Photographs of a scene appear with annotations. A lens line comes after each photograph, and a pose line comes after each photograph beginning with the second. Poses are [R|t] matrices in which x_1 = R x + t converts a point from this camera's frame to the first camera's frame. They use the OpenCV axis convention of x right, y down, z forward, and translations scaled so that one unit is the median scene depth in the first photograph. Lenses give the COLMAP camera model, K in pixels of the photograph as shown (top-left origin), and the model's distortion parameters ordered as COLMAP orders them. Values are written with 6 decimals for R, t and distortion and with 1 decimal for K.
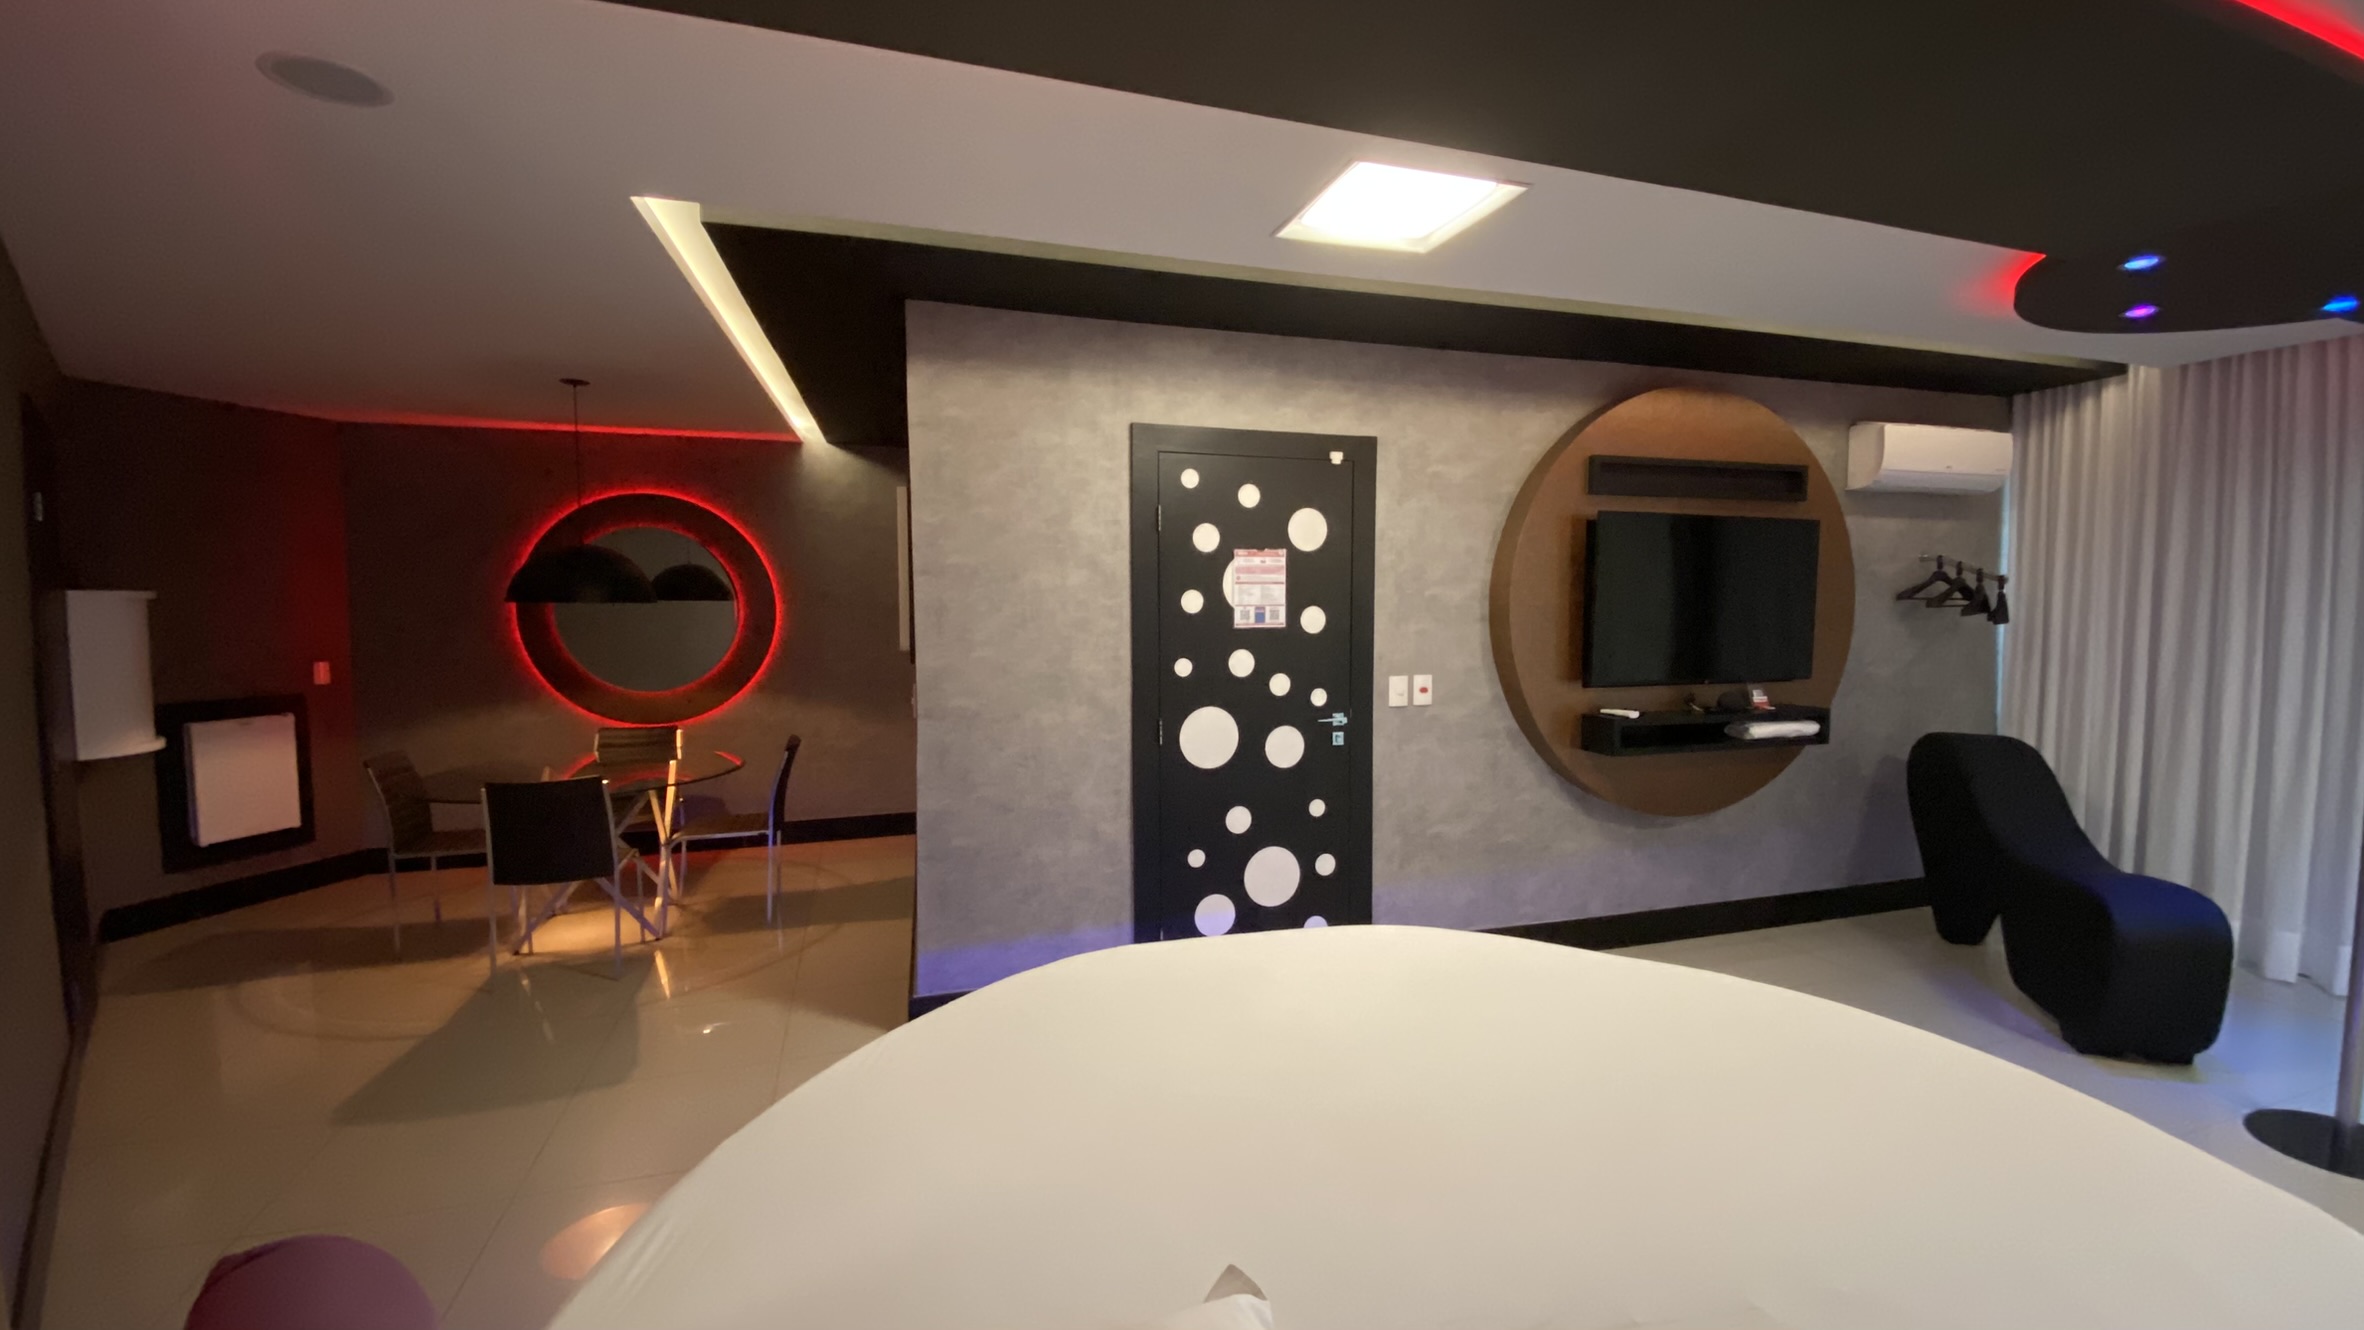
lens RADIAL K [[1008.2, 0, 1182.0], [0, 1008.2, 665.0], [0, 0, 1]] dist [0.000092, -0.000082]
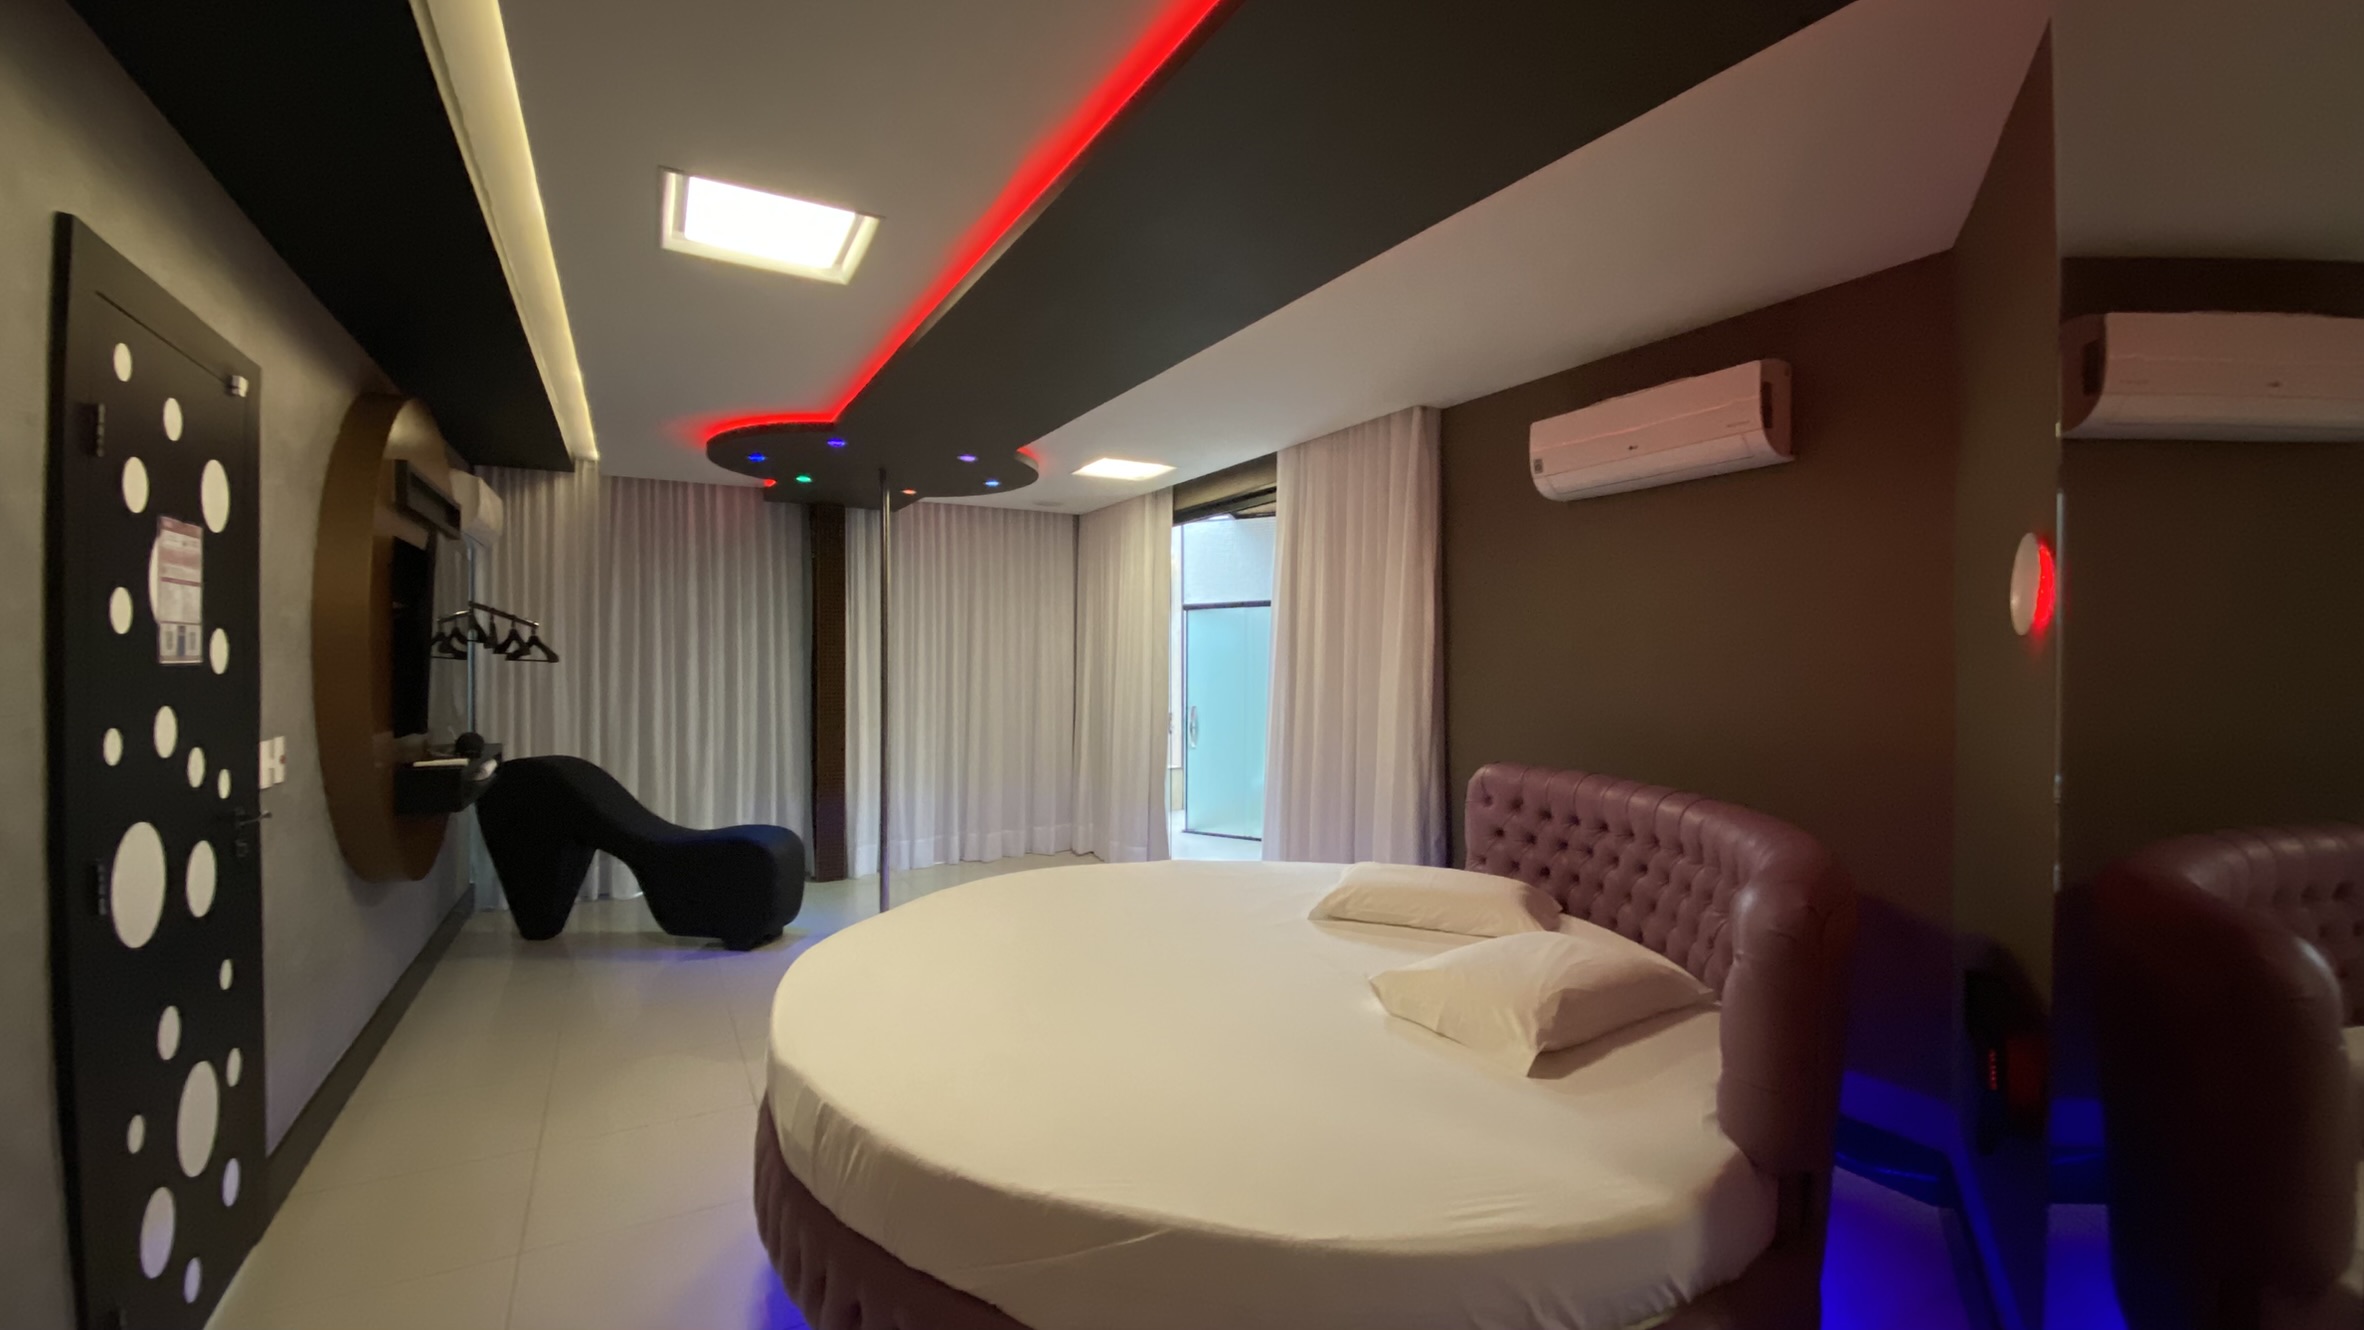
lens RADIAL K [[974.0, 0, 1182.0], [0, 974.0, 665.0], [0, 0, 1]] dist [0.001192, 0.000112]
pose [[-0.192058, -0.005974, 0.981365, -0.532490], [0.068332, 0.997473, 0.019445, -0.010021], [-0.979002, 0.070793, -0.191164, 0.560326]]
